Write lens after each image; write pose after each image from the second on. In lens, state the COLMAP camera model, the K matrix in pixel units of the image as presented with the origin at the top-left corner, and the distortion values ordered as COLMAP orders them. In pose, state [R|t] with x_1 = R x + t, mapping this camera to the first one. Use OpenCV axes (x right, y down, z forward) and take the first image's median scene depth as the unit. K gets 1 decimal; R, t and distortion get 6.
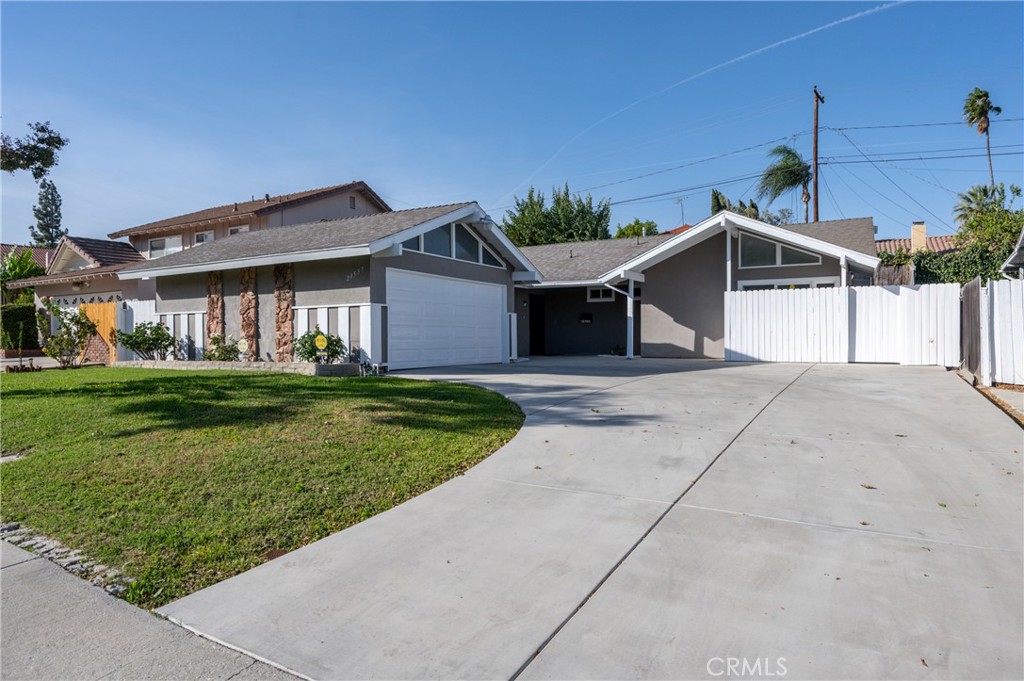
lens RADIAL K [[587.0, 0, 512.0], [0, 587.0, 340.5], [0, 0, 1]] dist [-0.003799, -0.002221]
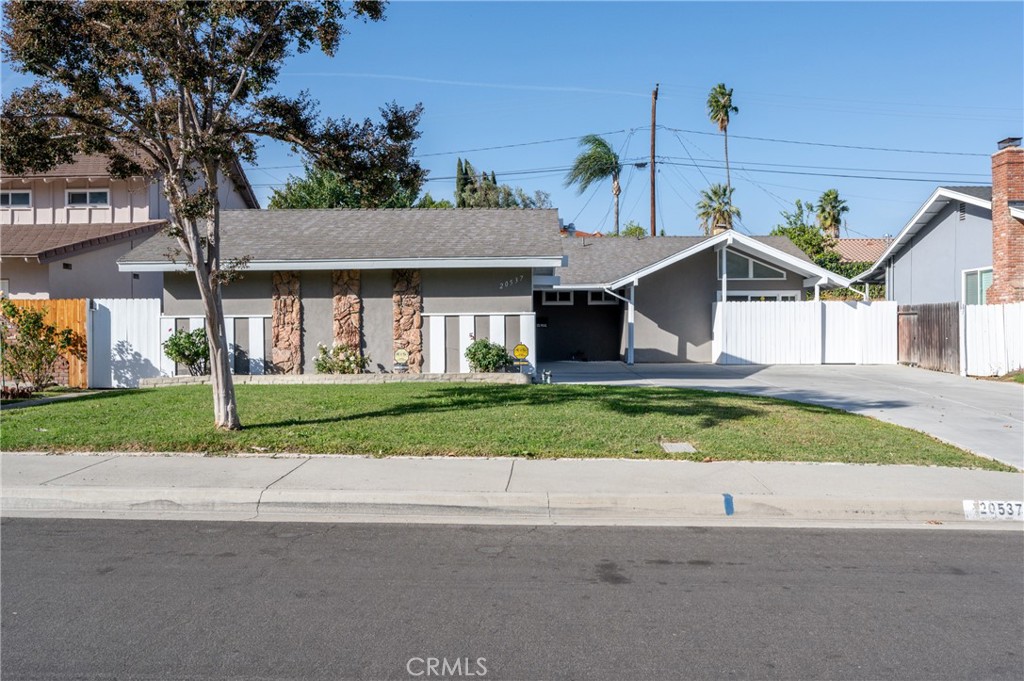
lens RADIAL K [[791.3, 0, 512.0], [0, 791.3, 340.5], [0, 0, 1]] dist [0.000954, 0.000307]
pose [[0.887941, -0.003730, 0.459941, -0.744922], [0.004196, 0.999991, 0.000010, -0.012857], [-0.459937, 0.001921, 0.887949, -0.157890]]
